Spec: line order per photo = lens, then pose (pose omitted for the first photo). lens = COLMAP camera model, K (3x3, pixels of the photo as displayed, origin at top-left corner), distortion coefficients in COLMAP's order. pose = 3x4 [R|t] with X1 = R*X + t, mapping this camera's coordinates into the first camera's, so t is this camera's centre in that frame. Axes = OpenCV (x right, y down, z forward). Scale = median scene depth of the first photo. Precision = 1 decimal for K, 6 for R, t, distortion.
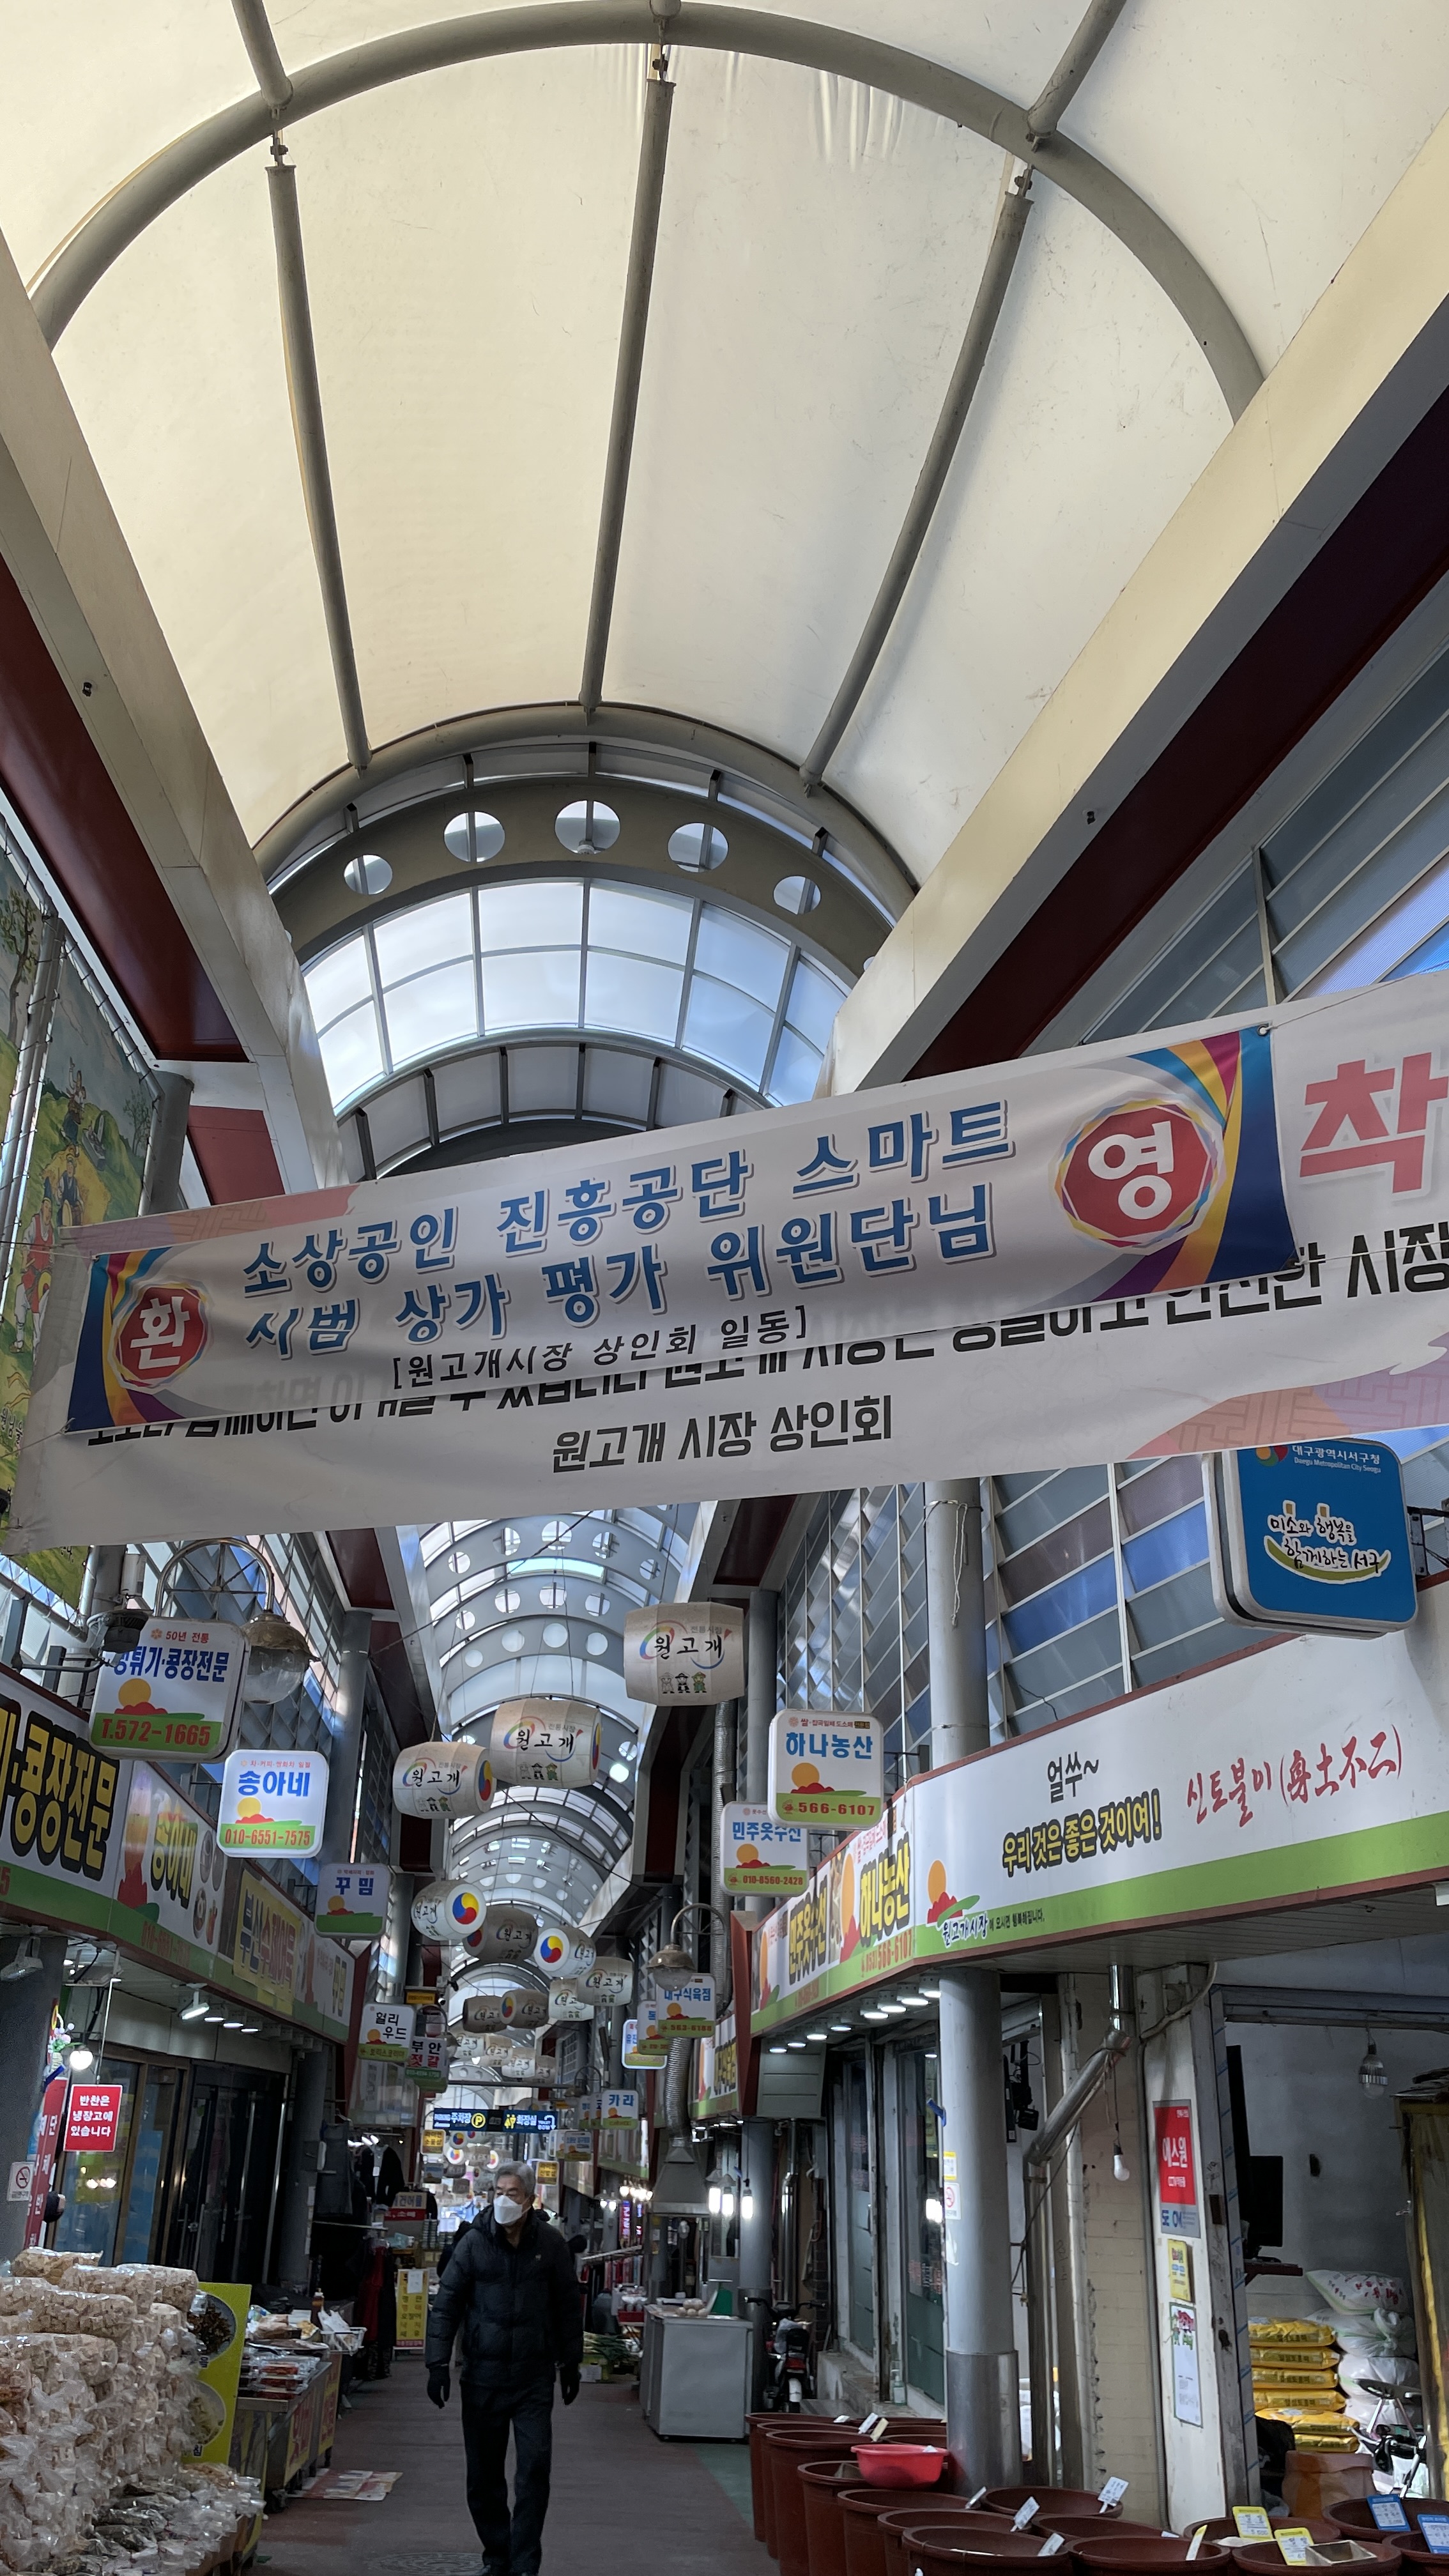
lens RADIAL K [[1948.0, 0, 697.1], [0, 1948.0, 1299.0], [0, 0, 1]] dist [0.091168, -0.136819]
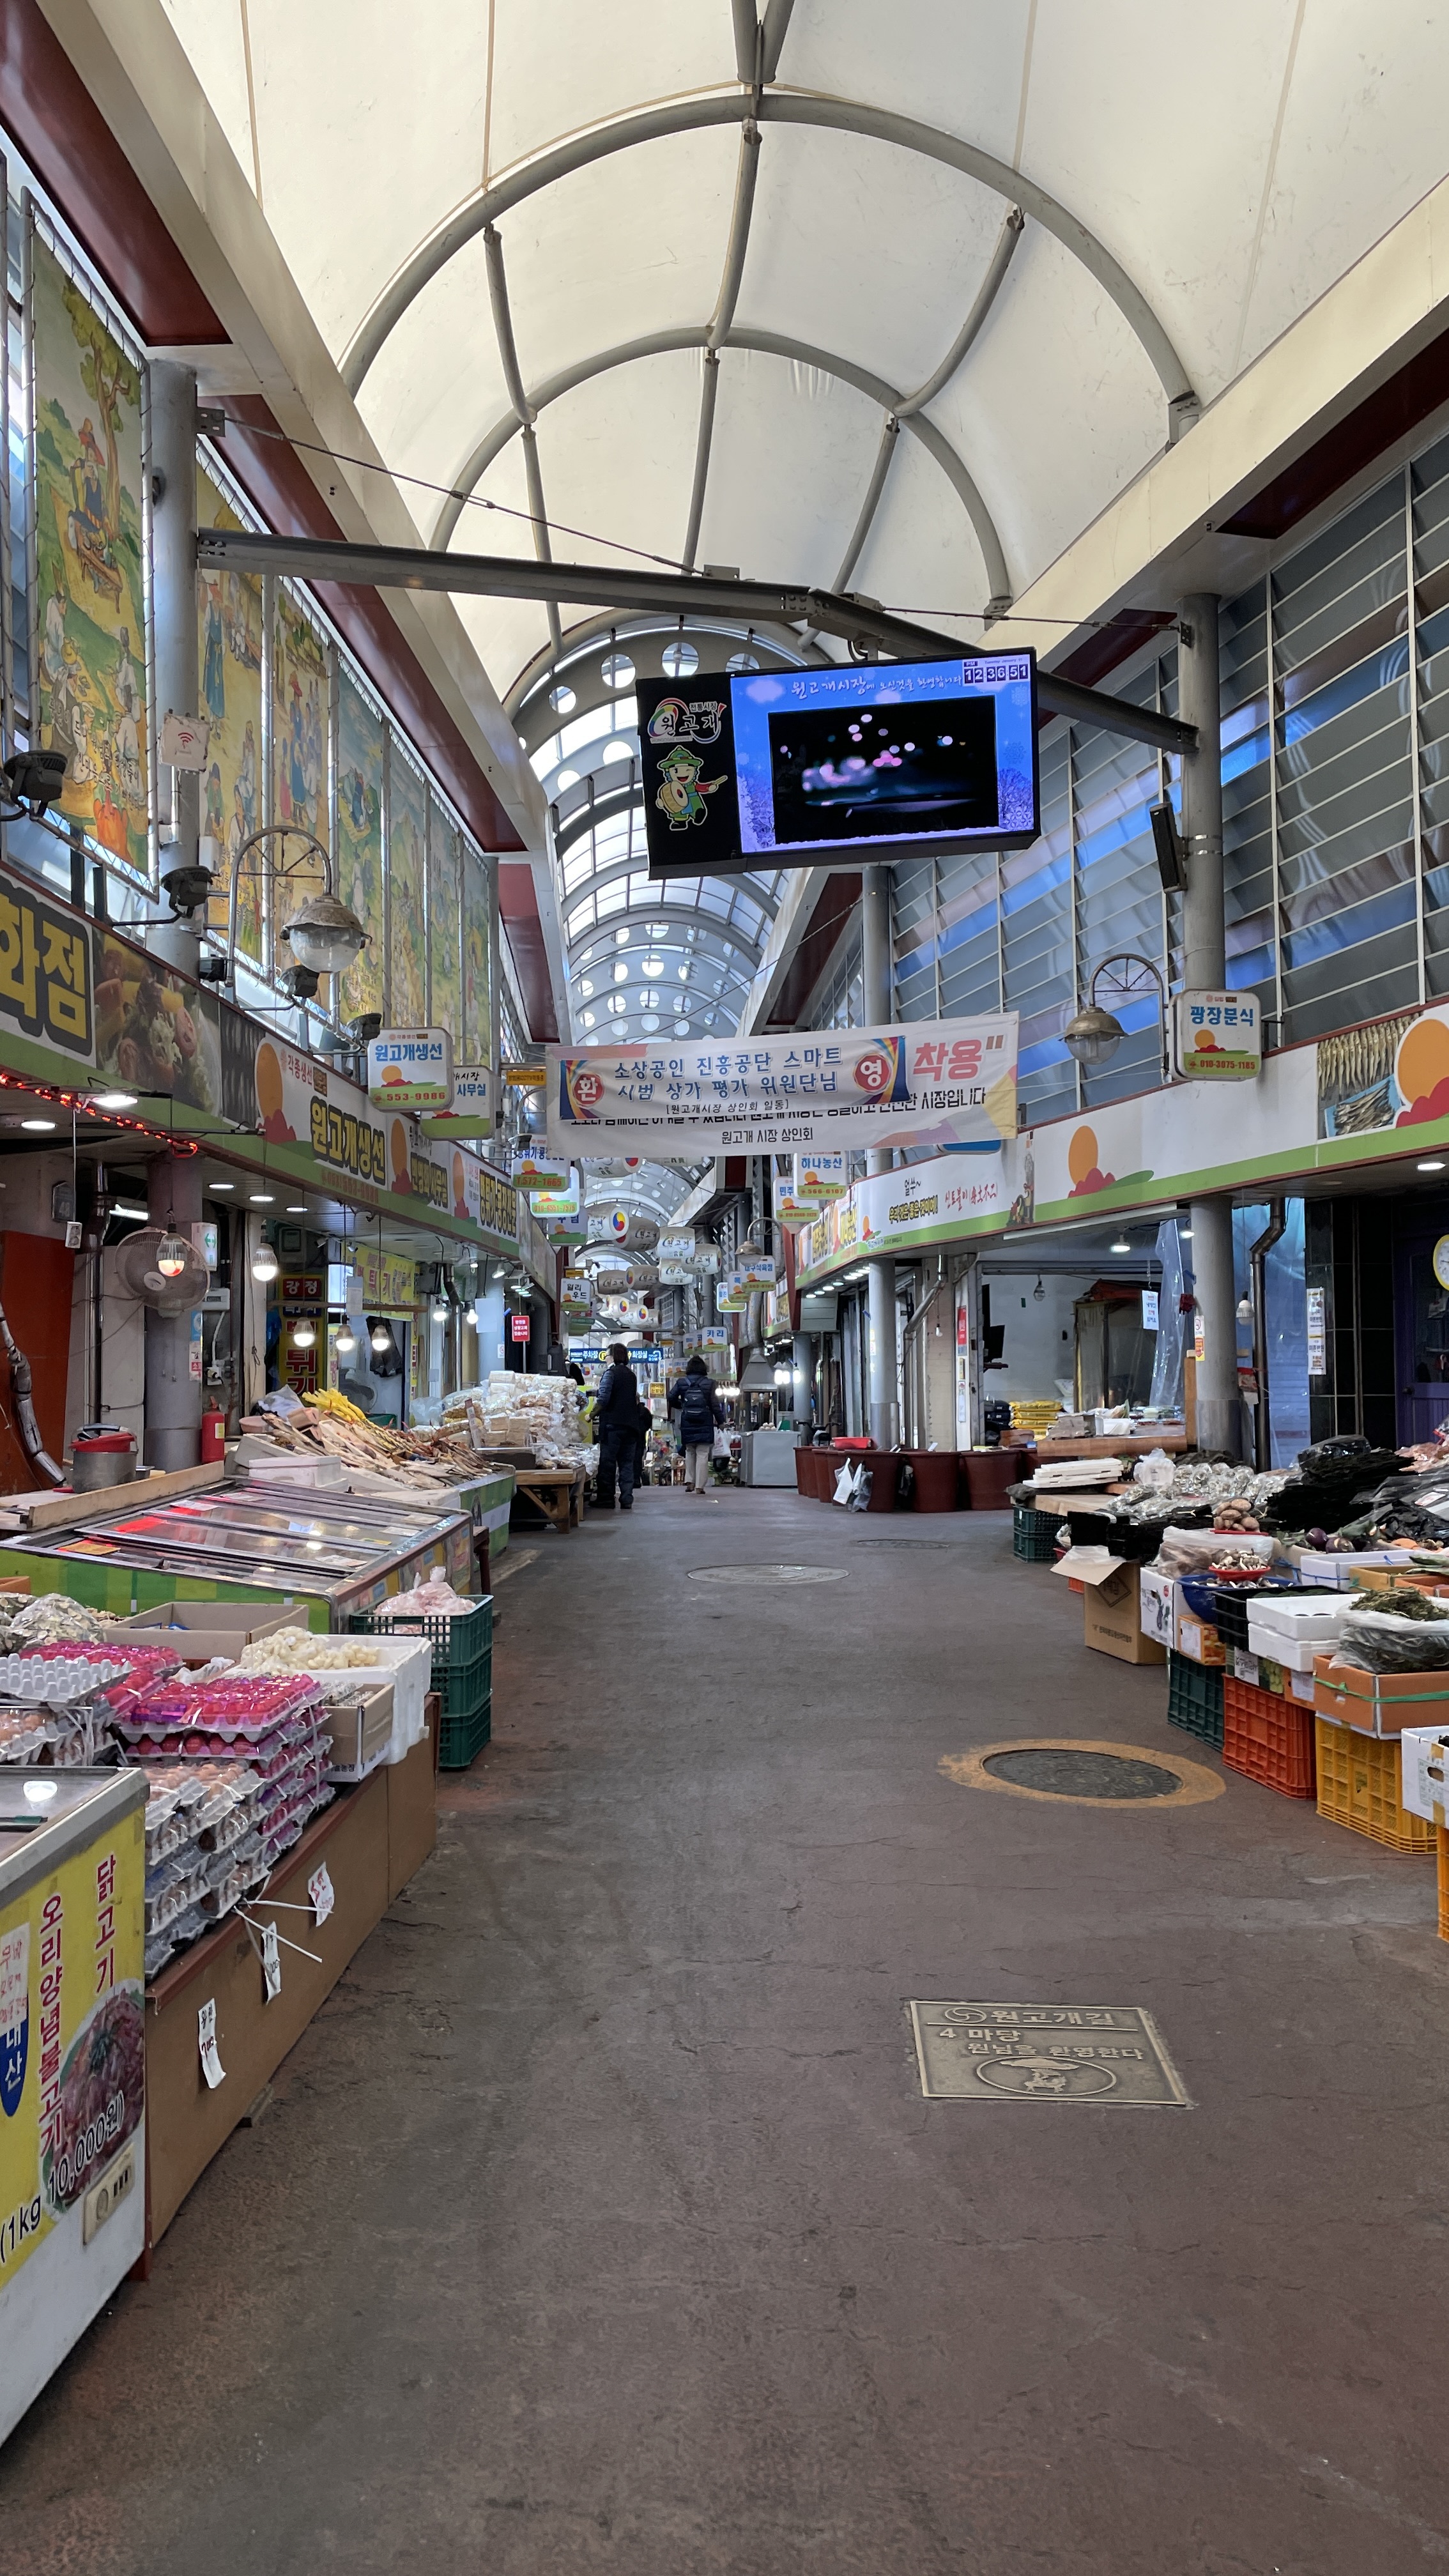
lens RADIAL K [[1948.0, 0, 697.1], [0, 1948.0, 1299.0], [0, 0, 1]] dist [0.091168, -0.136819]
pose [[0.998674, -0.037469, -0.035312, 0.000368], [0.047527, 0.934649, 0.352381, -0.239681], [0.019801, -0.353592, 0.935190, -0.645089]]
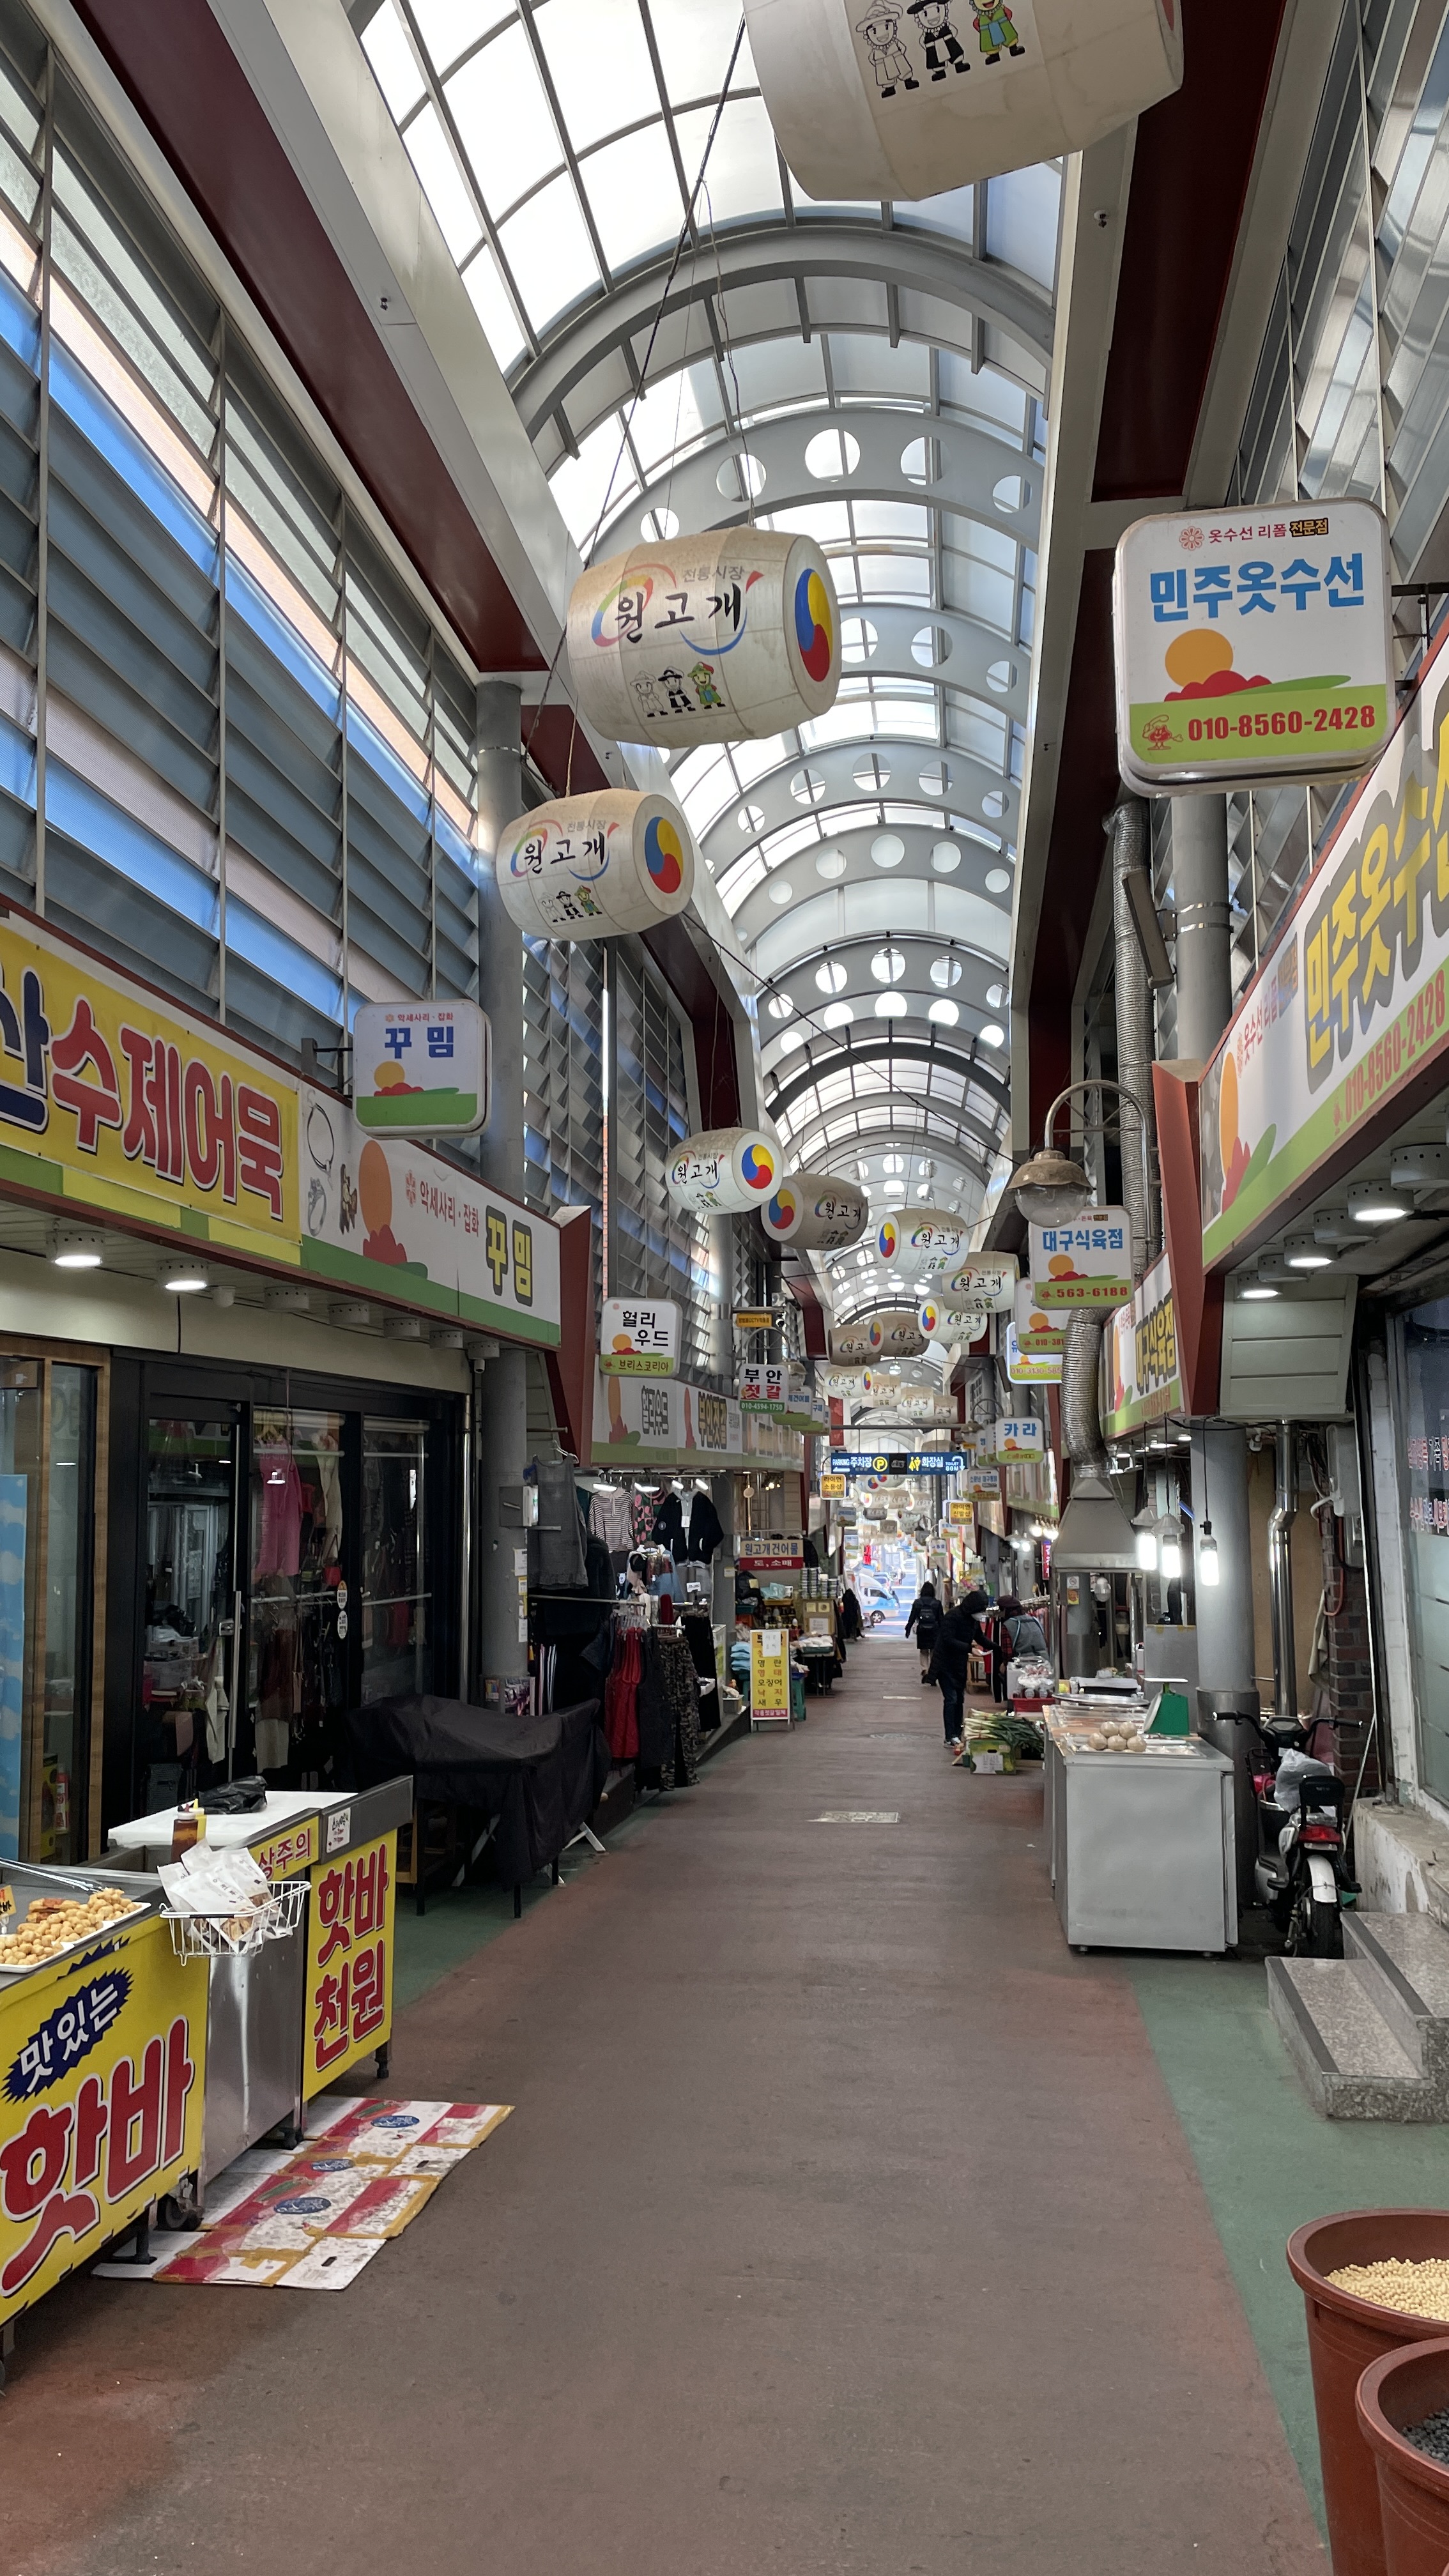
lens RADIAL K [[1948.0, 0, 697.1], [0, 1948.0, 1299.0], [0, 0, 1]] dist [0.091168, -0.136819]
pose [[0.976047, -0.055291, -0.210417, 0.005228], [0.116351, 0.949896, 0.290105, 0.213794], [0.183834, -0.307638, 0.933576, 0.486985]]
